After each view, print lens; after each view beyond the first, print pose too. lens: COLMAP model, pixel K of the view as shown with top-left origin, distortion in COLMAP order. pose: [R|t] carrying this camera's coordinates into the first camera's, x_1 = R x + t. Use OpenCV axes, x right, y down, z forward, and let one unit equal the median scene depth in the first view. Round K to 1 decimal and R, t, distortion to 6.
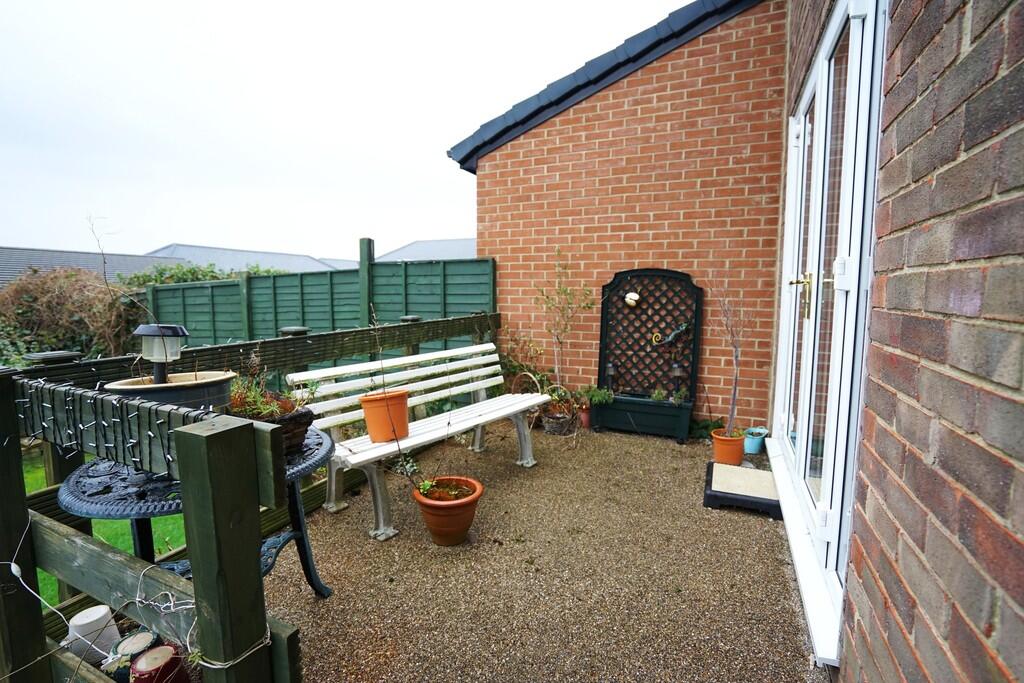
lens RADIAL K [[476.6, 0, 512.0], [0, 476.6, 341.5], [0, 0, 1]] dist [-0.058717, 0.025837]
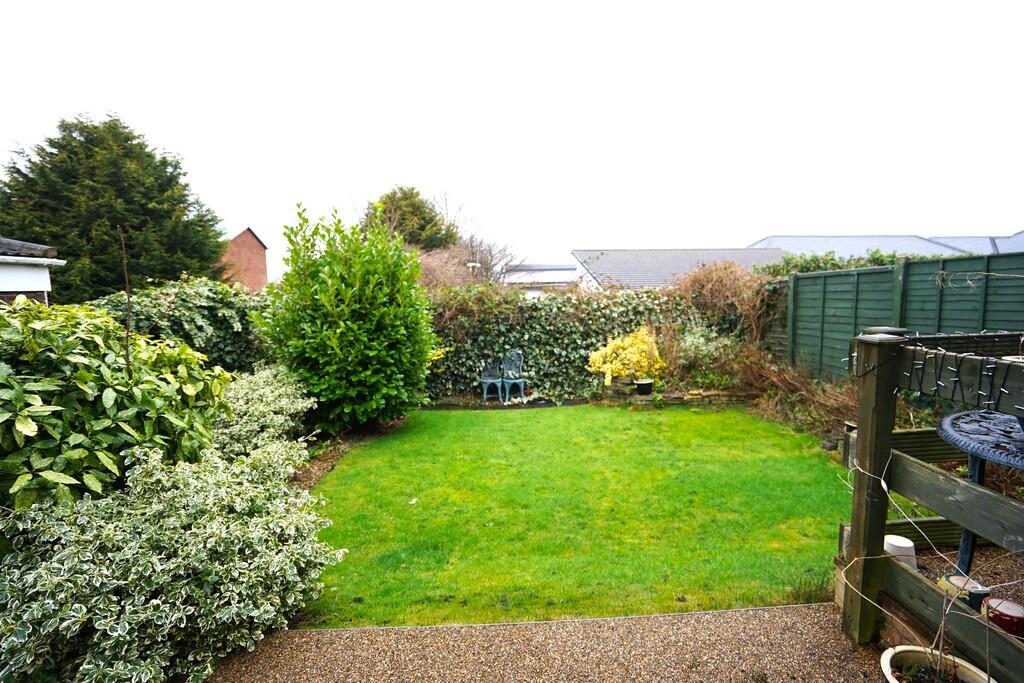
lens RADIAL K [[476.6, 0, 512.0], [0, 476.6, 341.5], [0, 0, 1]] dist [-0.058717, 0.025837]
pose [[0.464671, 0.094528, -0.880423, -0.084308], [-0.071772, 0.995035, 0.068954, 0.011609], [0.882570, 0.031149, 0.469149, -0.121747]]
